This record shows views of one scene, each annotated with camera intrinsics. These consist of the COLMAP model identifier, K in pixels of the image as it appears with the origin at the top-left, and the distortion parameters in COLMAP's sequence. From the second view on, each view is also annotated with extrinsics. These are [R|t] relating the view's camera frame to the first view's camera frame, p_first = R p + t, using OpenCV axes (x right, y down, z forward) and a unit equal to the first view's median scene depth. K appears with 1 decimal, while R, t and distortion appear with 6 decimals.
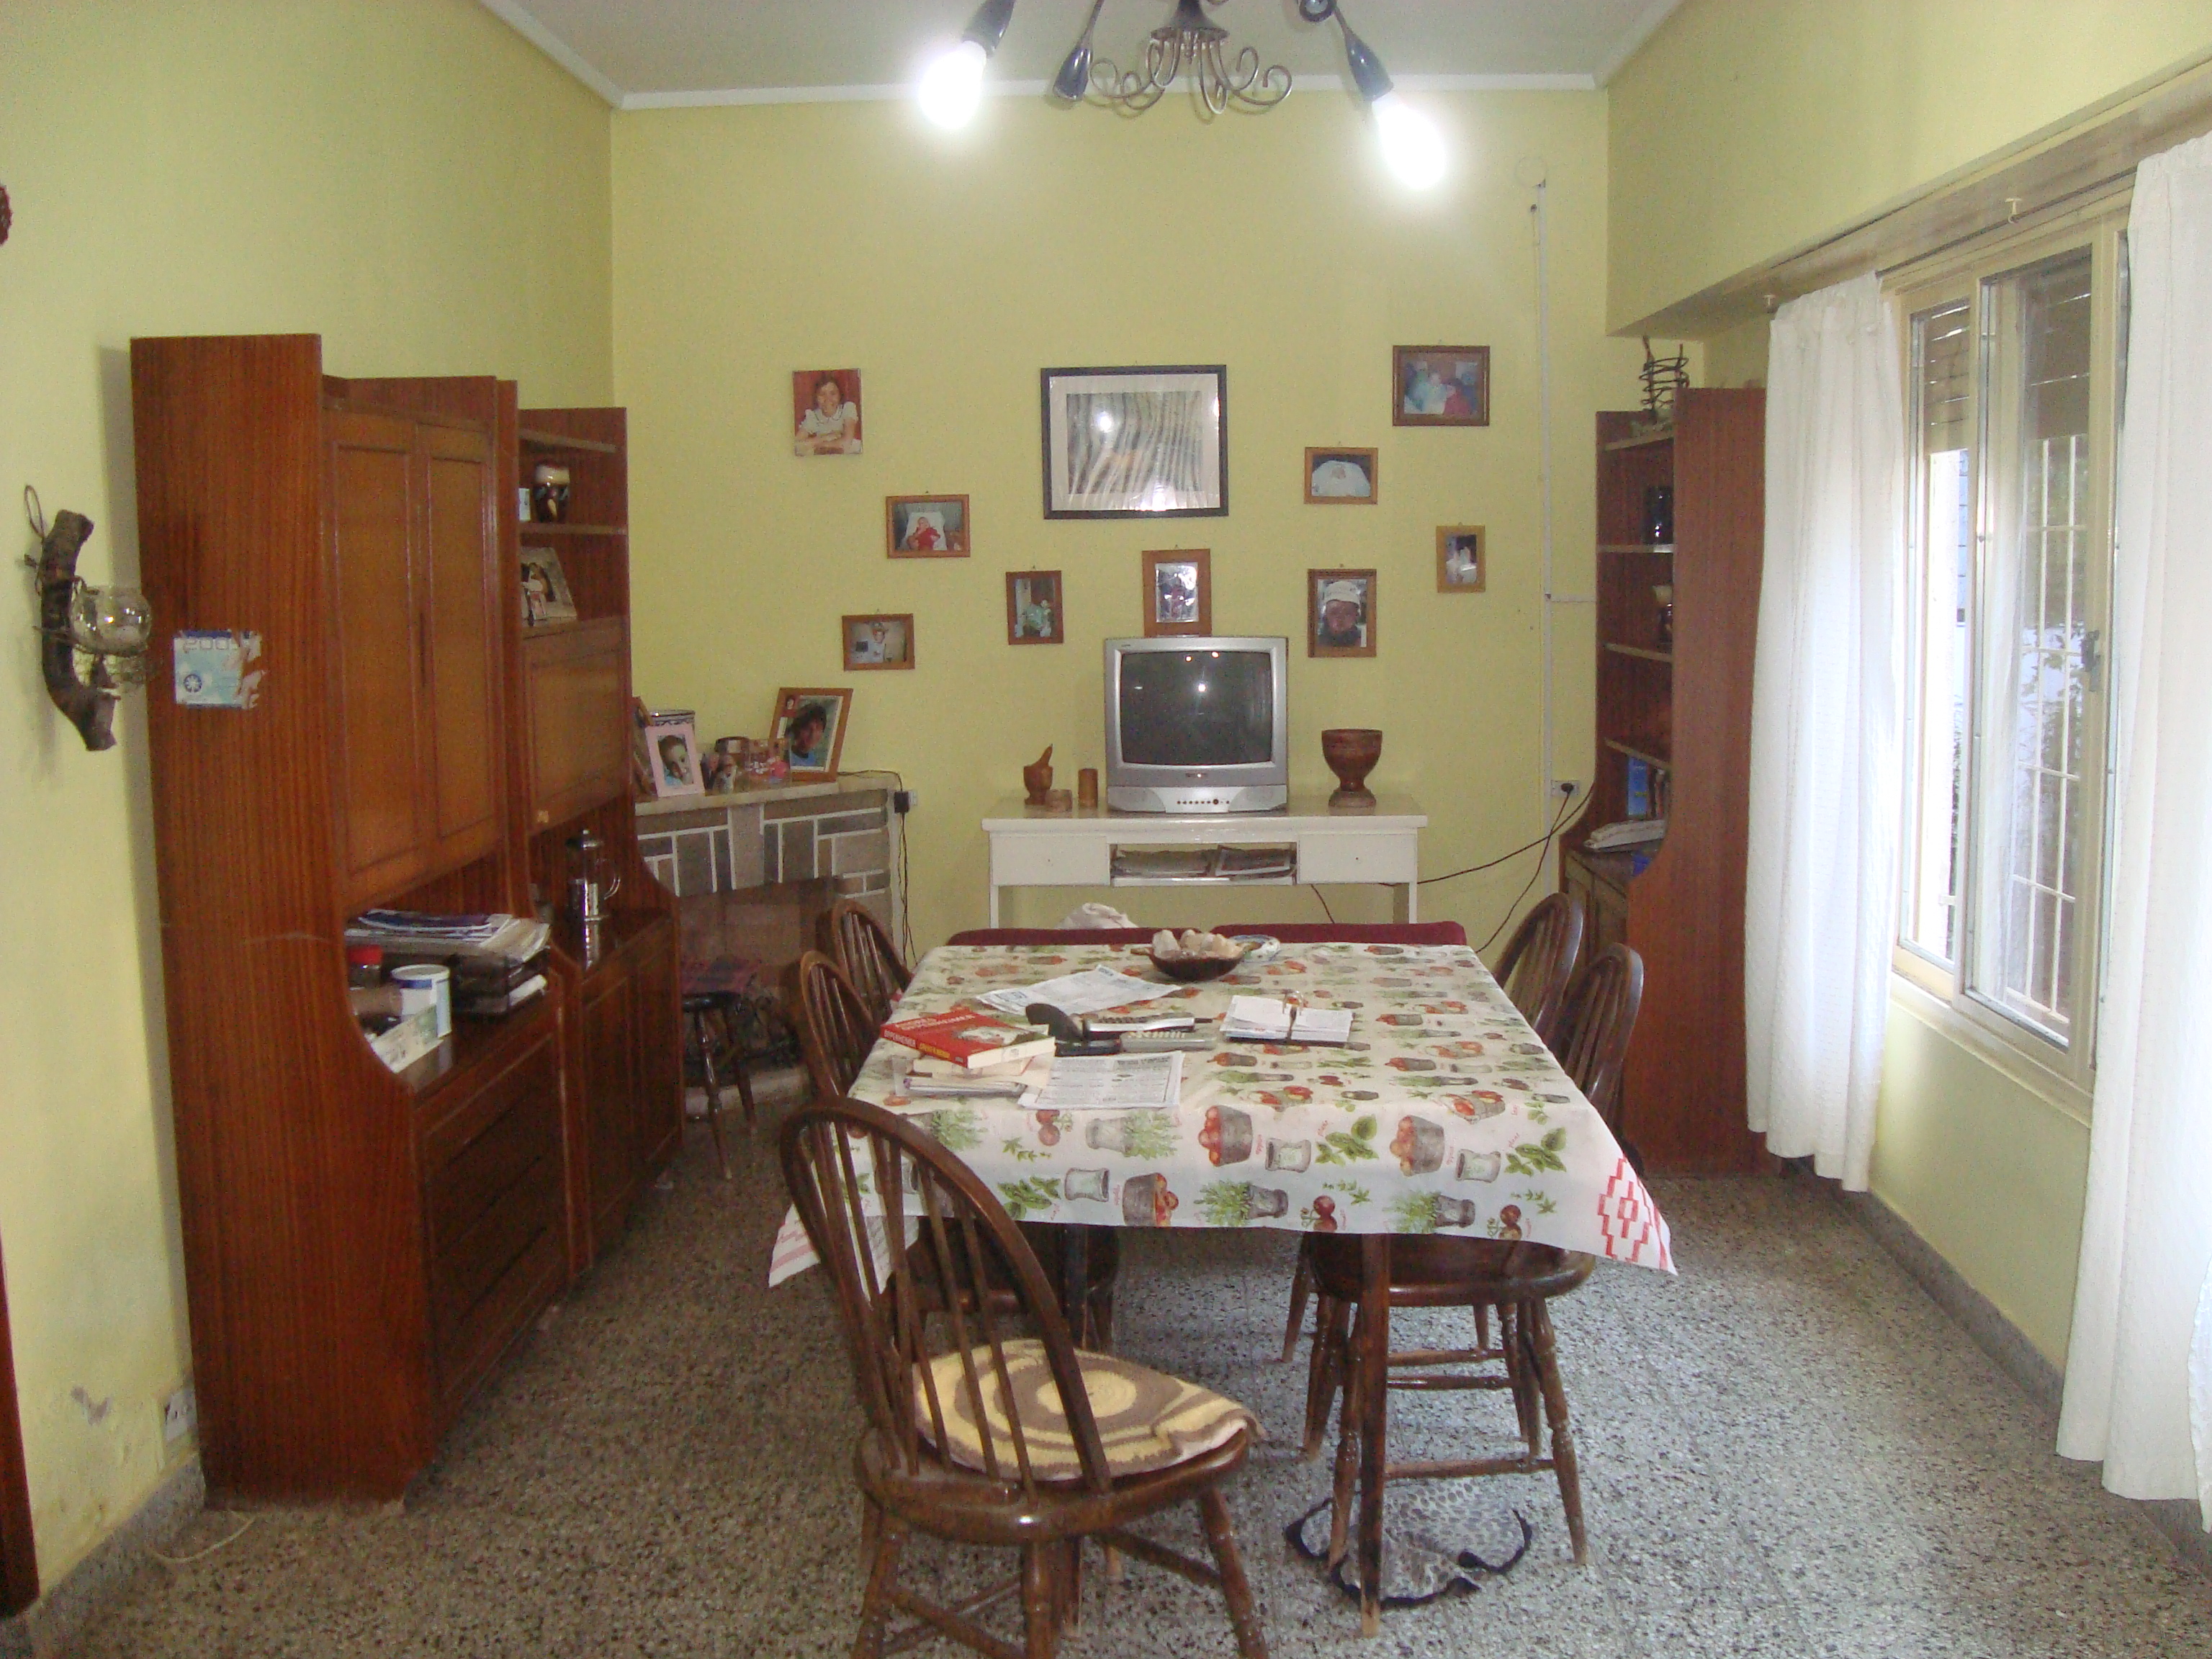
lens RADIAL K [[2166.0, 0, 1106.0], [0, 2166.0, 829.5], [0, 0, 1]] dist [-0.193276, 0.113986]
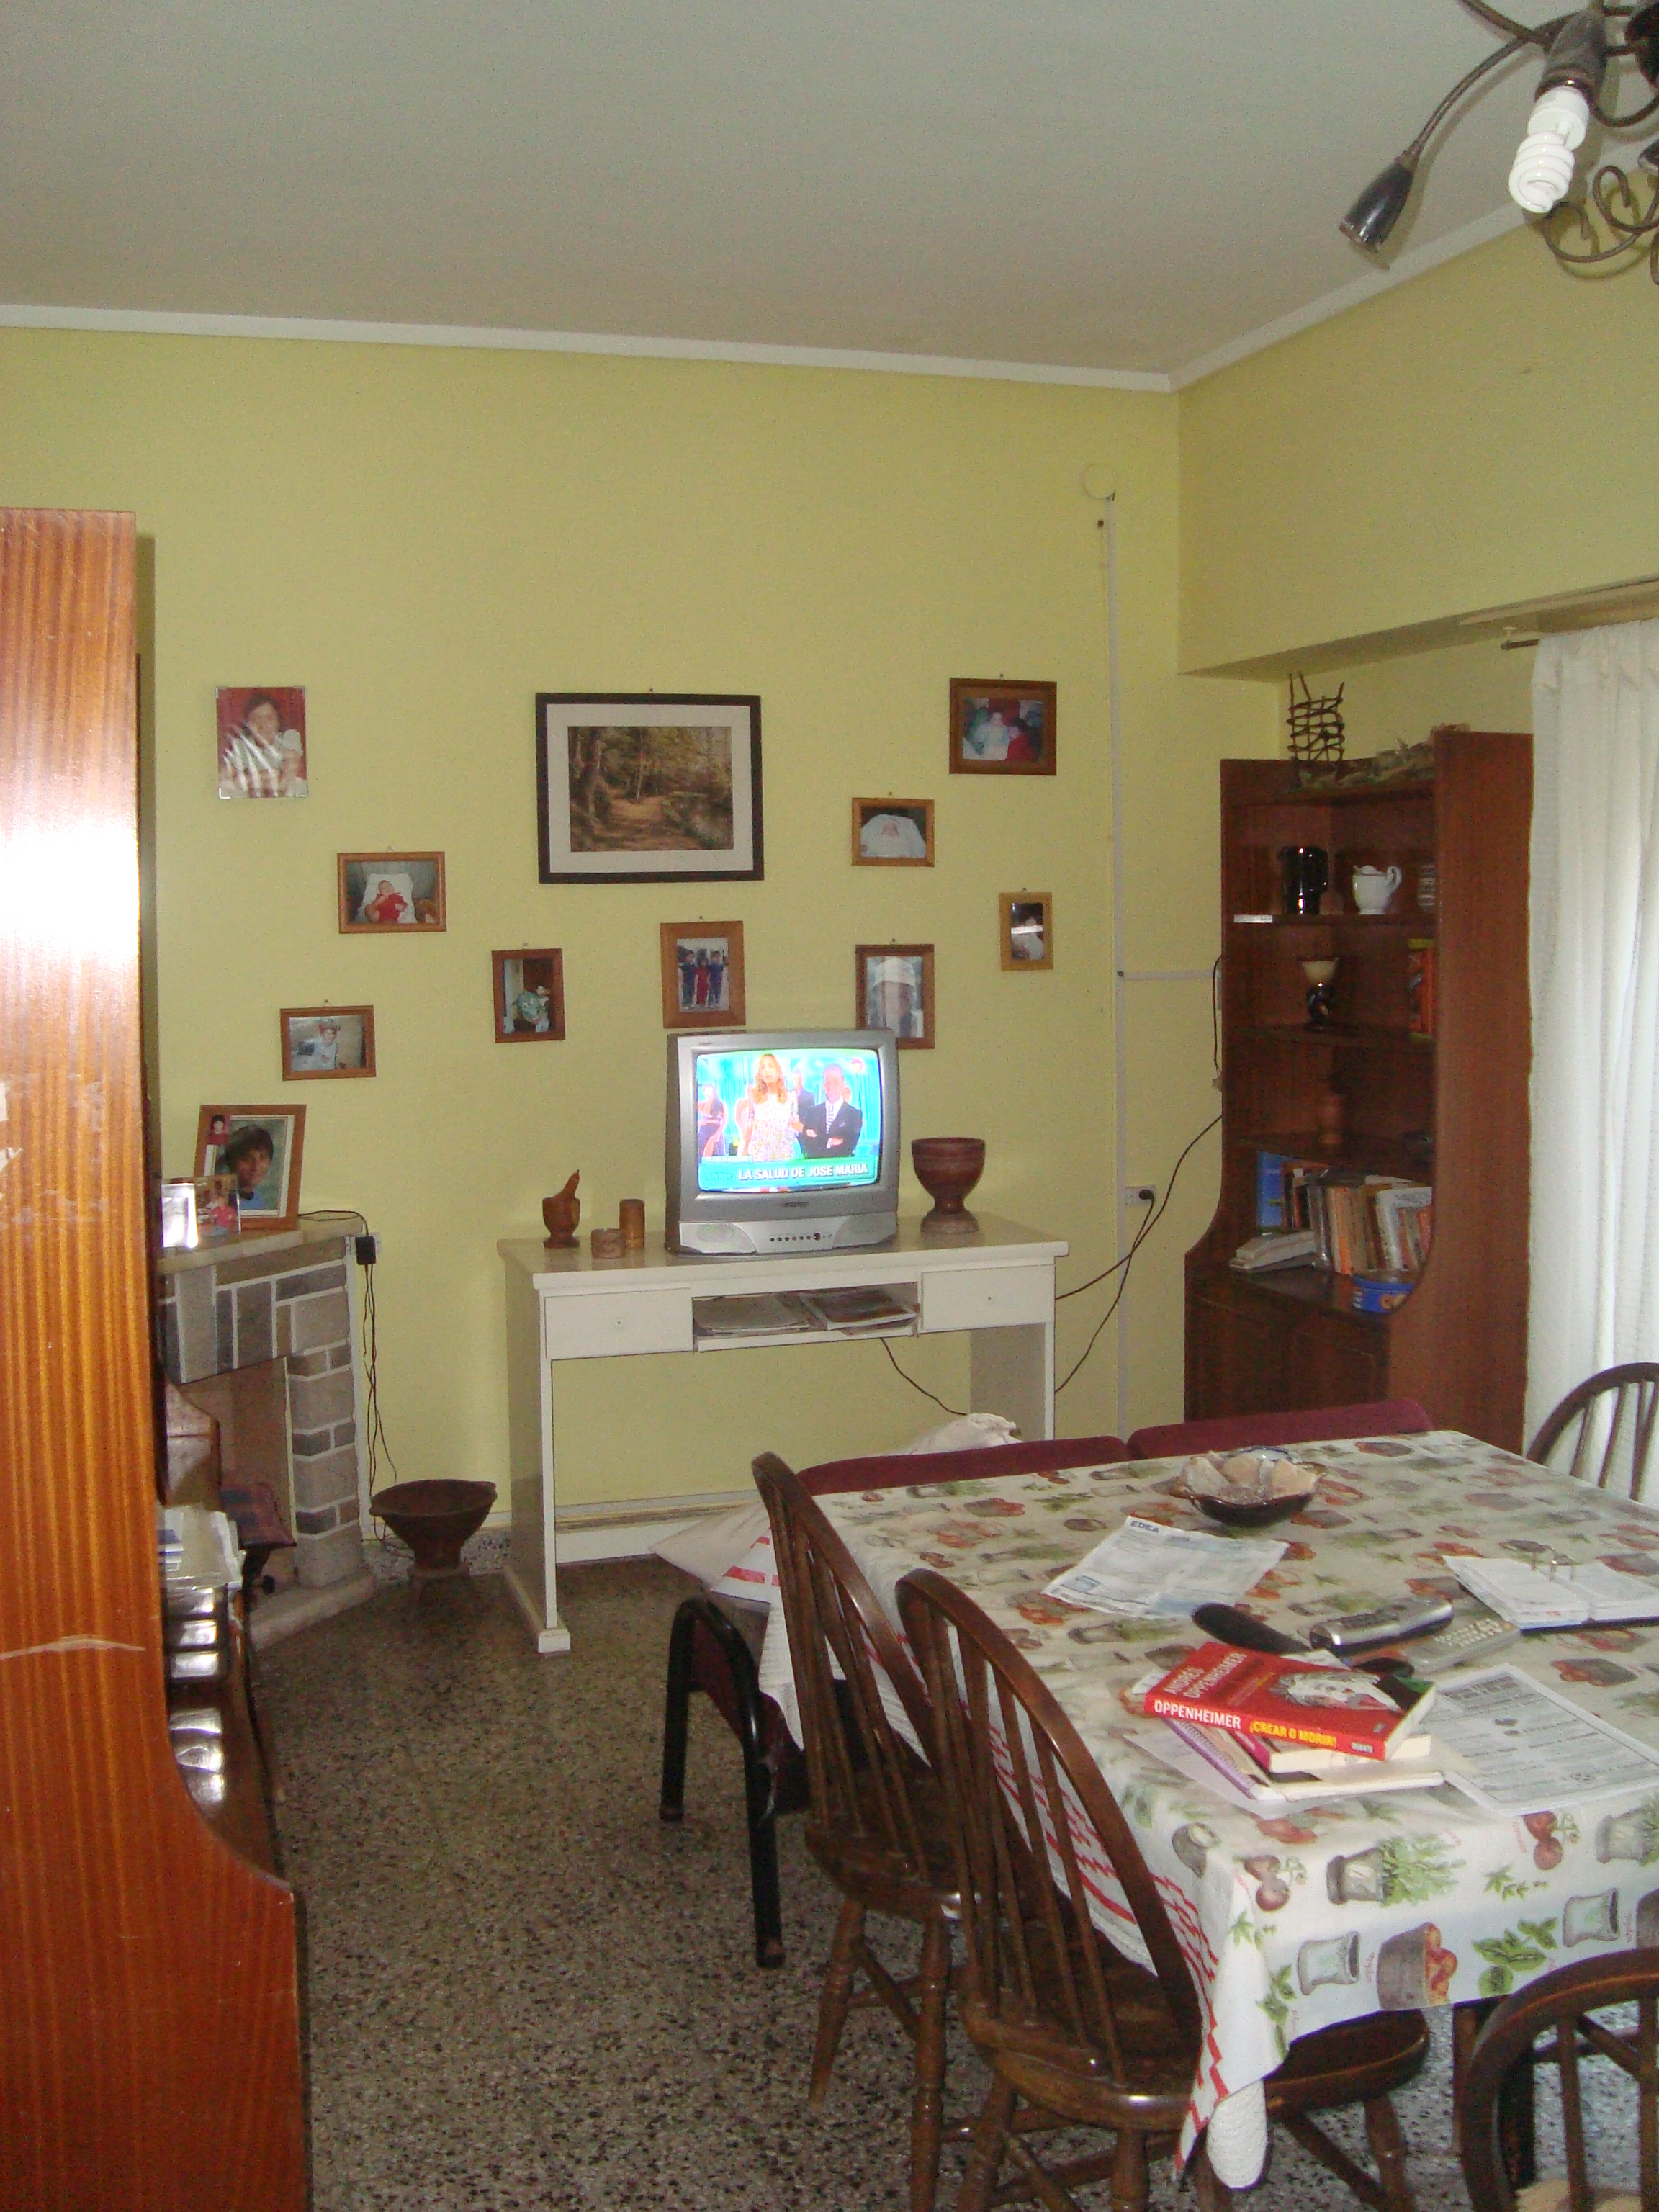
lens RADIAL K [[2166.0, 0, 829.5], [0, 2166.0, 1106.0], [0, 0, 1]] dist [-0.193276, 0.113986]
pose [[0.941616, -0.027770, 0.335541, -0.197702], [0.042388, 0.998441, -0.036317, -0.029741], [-0.334009, 0.048419, 0.941325, 0.228622]]
